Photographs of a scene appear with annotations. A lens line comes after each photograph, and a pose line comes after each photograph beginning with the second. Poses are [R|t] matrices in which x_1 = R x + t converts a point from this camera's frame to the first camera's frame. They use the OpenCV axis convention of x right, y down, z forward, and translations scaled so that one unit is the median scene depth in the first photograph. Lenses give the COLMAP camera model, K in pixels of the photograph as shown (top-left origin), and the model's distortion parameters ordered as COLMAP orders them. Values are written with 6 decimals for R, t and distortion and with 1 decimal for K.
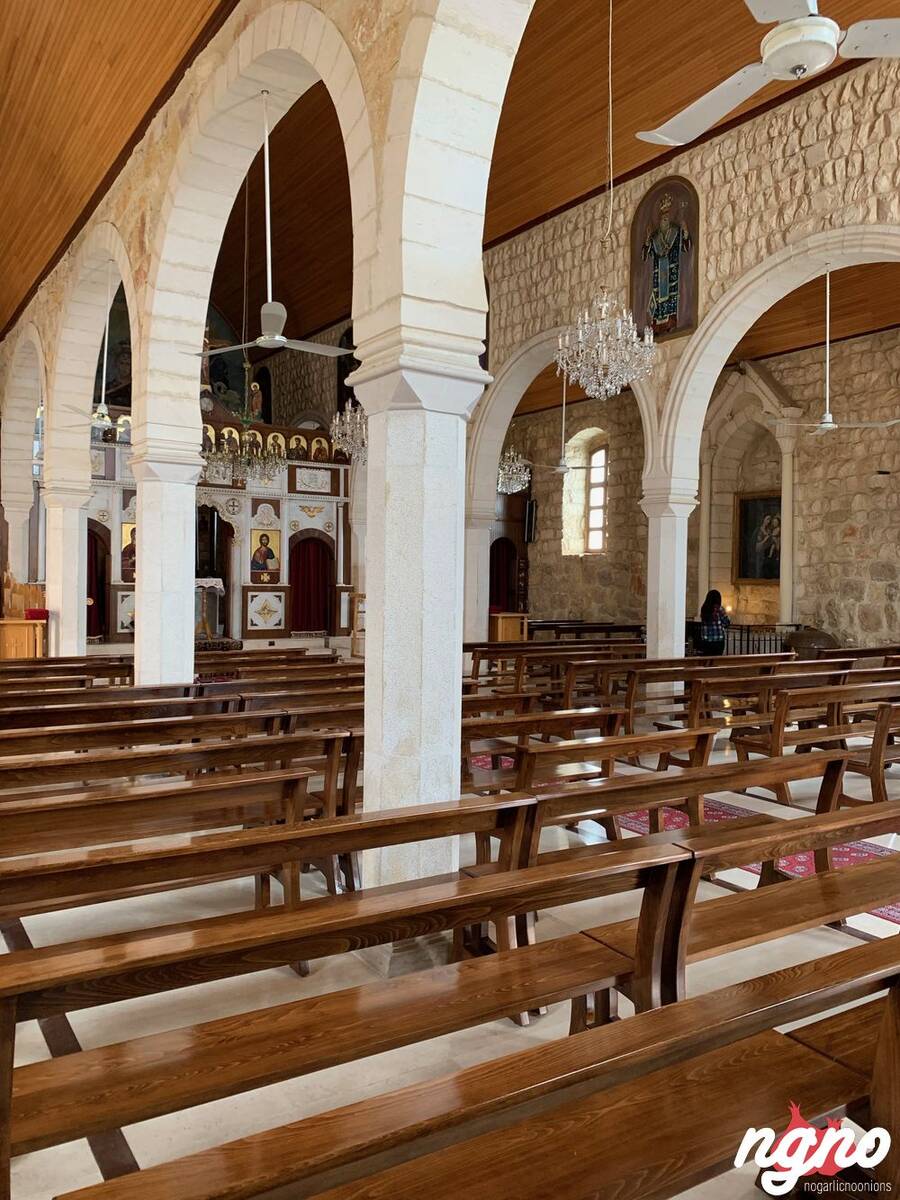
lens RADIAL K [[908.2, 0, 445.7], [0, 908.2, 581.6], [0, 0, 1]] dist [0.051781, -0.070944]
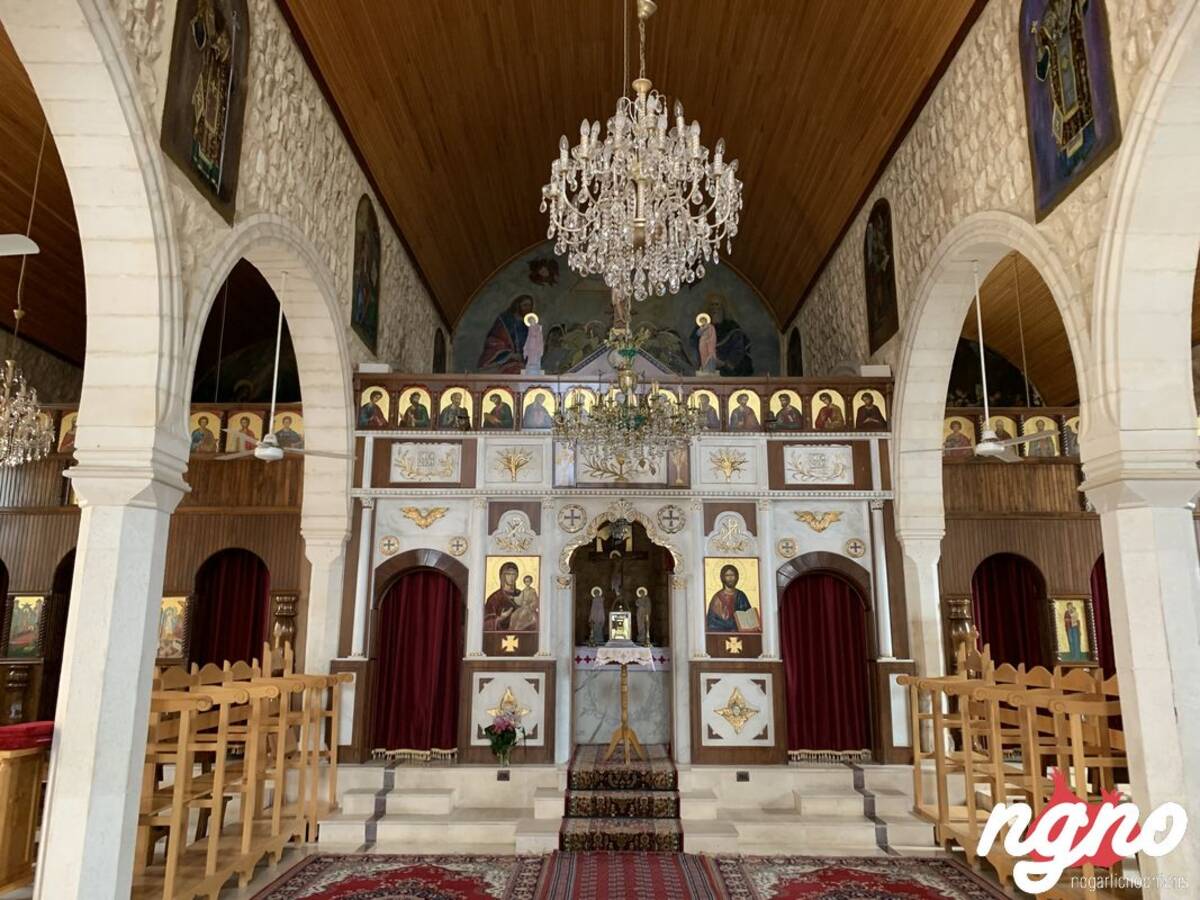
lens RADIAL K [[908.2, 0, 600.5], [0, 908.2, 442.9], [0, 0, 1]] dist [0.051781, -0.070944]
pose [[0.839500, -0.125734, -0.528613, 0.064359], [0.007384, 0.975409, -0.220281, -0.005019], [0.543310, 0.181022, 0.819784, 0.779991]]
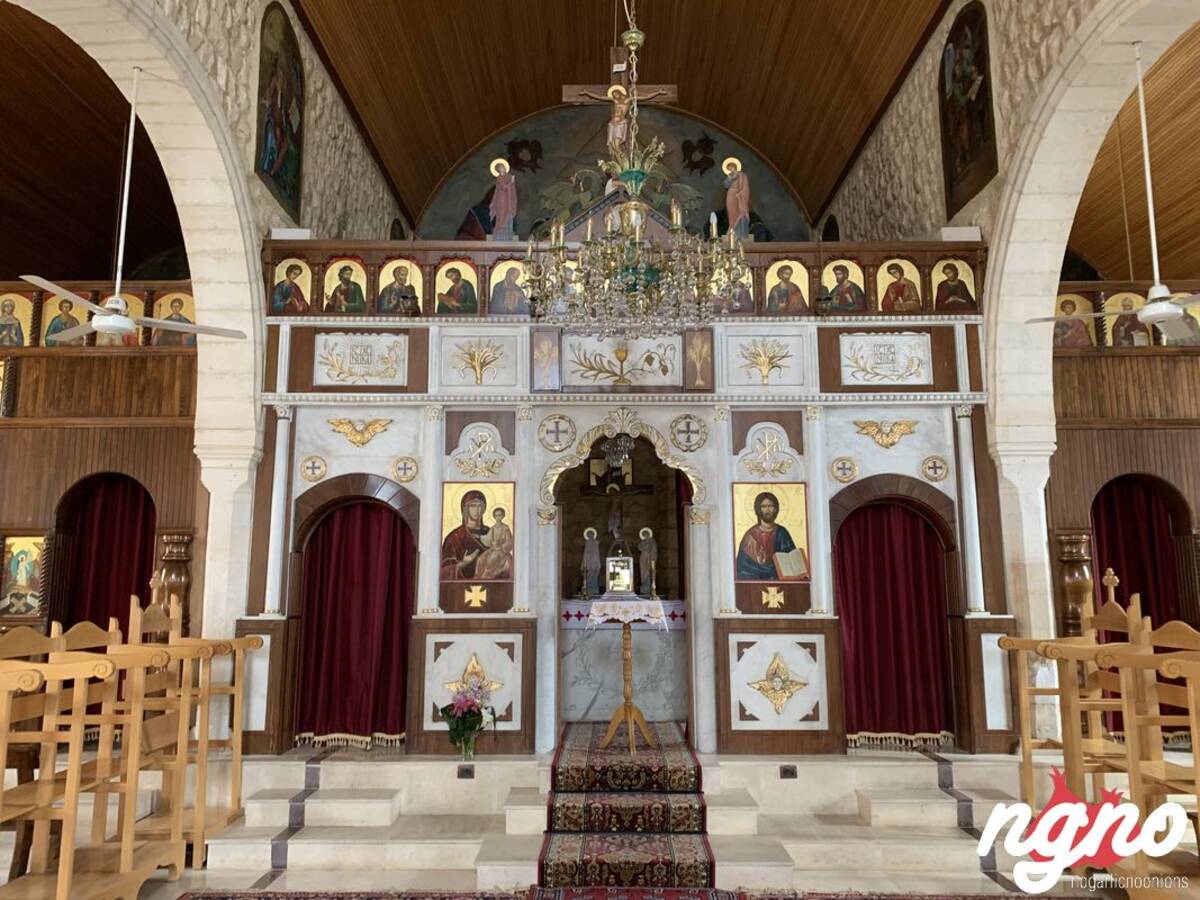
lens RADIAL K [[908.2, 0, 587.8], [0, 908.2, 456.7], [0, 0, 1]] dist [0.051781, -0.070944]
pose [[0.834959, -0.095922, -0.541888, -0.061952], [0.011646, 0.987551, -0.156866, -0.006056], [0.550189, 0.124666, 0.825682, 0.975013]]
